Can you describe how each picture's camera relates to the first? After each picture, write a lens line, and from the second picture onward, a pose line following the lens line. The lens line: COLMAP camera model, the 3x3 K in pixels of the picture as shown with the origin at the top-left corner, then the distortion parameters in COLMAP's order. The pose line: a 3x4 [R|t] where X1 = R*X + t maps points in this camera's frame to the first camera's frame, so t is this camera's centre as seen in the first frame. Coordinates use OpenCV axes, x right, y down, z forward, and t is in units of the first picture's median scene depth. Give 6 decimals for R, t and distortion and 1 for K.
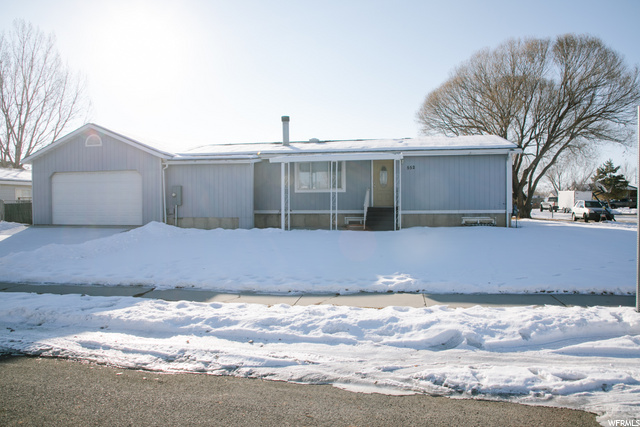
lens RADIAL K [[434.4, 0, 320.2], [0, 434.4, 208.4], [0, 0, 1]] dist [-0.053030, 0.015181]
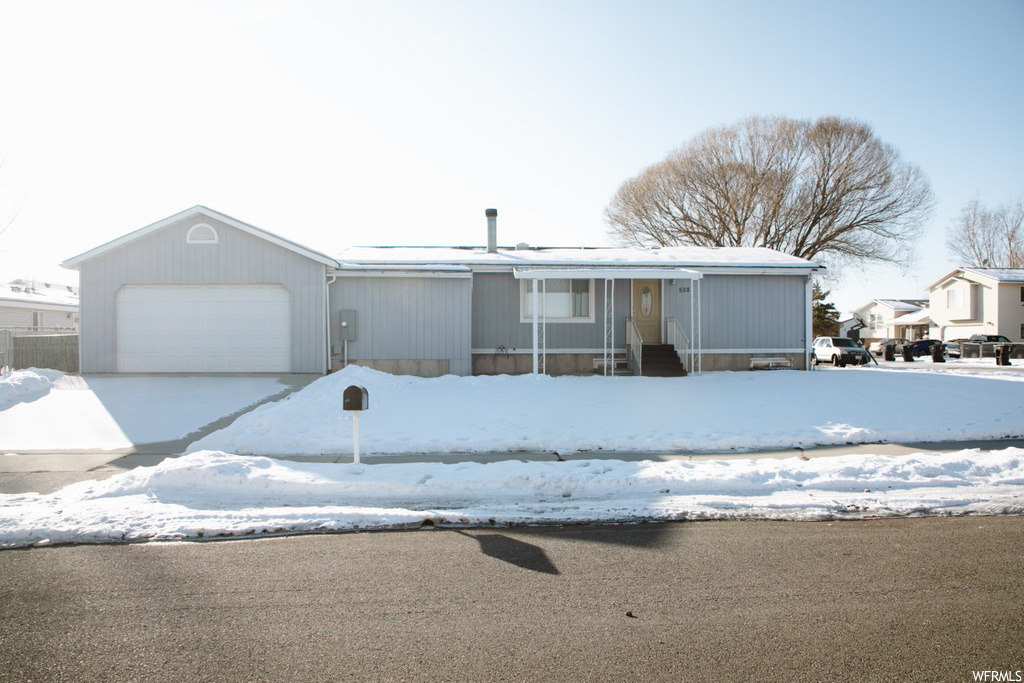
lens RADIAL K [[695.1, 0, 510.0], [0, 695.1, 348.0], [0, 0, 1]] dist [-0.053030, 0.015181]
pose [[0.970613, 0.002244, 0.240635, -0.349529], [-0.001755, 0.999996, -0.002243, 0.005988], [-0.240639, 0.001754, 0.970613, -0.053729]]
